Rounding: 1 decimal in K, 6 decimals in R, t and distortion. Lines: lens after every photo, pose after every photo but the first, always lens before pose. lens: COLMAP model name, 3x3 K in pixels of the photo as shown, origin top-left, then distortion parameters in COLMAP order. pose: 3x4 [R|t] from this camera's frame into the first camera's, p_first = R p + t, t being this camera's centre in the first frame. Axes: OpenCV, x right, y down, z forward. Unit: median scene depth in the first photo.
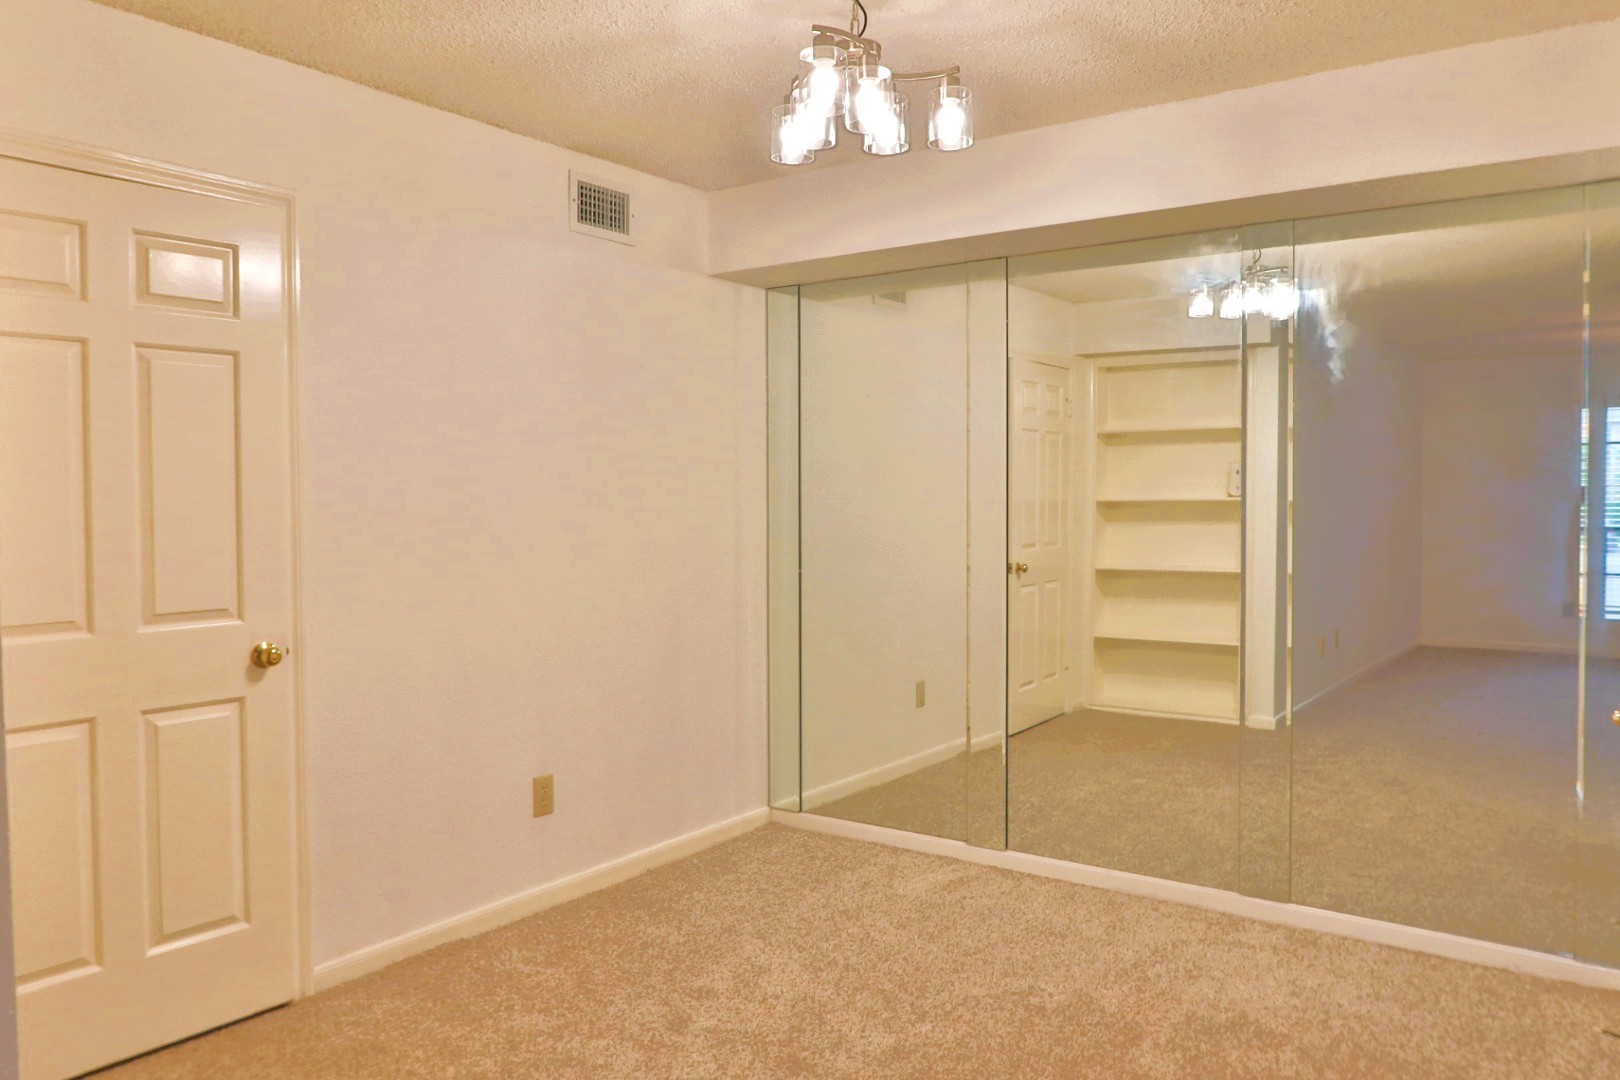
lens RADIAL K [[1191.1, 0, 812.0], [0, 1191.1, 526.8], [0, 0, 1]] dist [-0.022240, 0.006907]
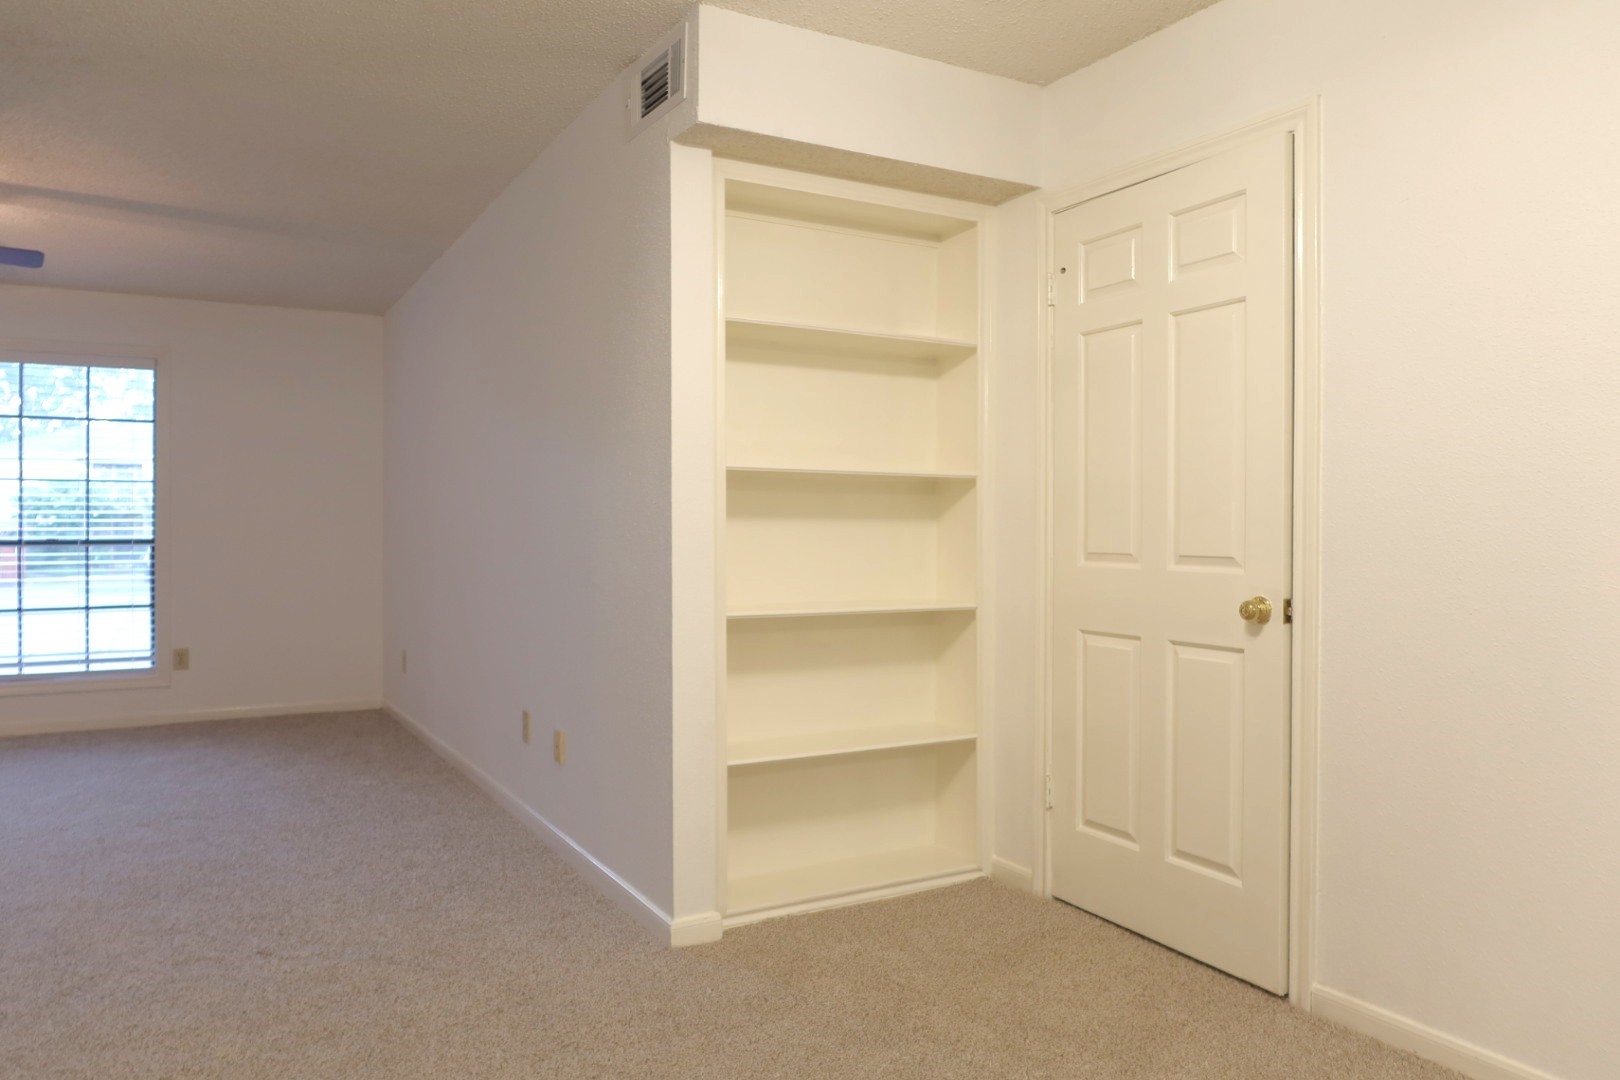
lens RADIAL K [[1122.6, 0, 808.8], [0, 1122.6, 528.0], [0, 0, 1]] dist [-0.022358, 0.008027]
pose [[-0.421294, 0.006069, -0.906904, 0.420487], [-0.027476, 0.999433, 0.019452, 0.029552], [0.906508, 0.033113, -0.420888, 0.881189]]
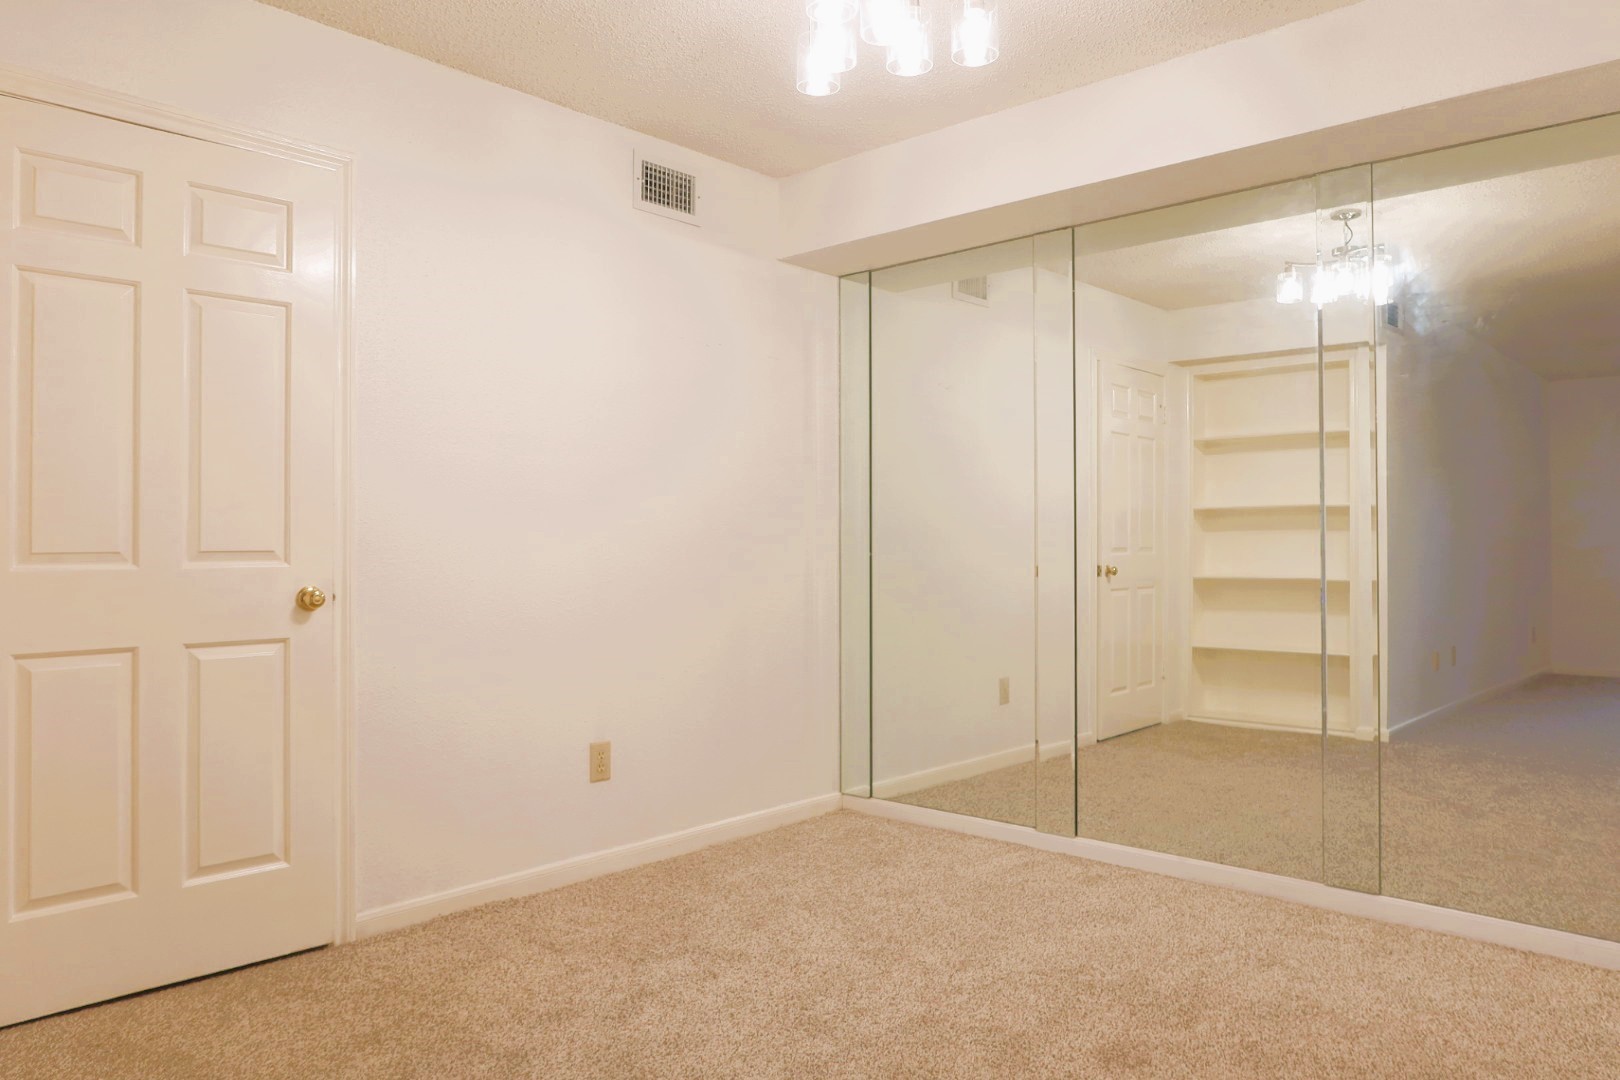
lens RADIAL K [[1122.6, 0, 808.8], [0, 1122.6, 528.0], [0, 0, 1]] dist [-0.022358, 0.008027]
pose [[0.992953, -0.000480, -0.118511, 0.066906], [-0.004338, 0.999175, -0.040391, 0.071307], [0.118433, 0.040620, 0.992131, 0.077713]]
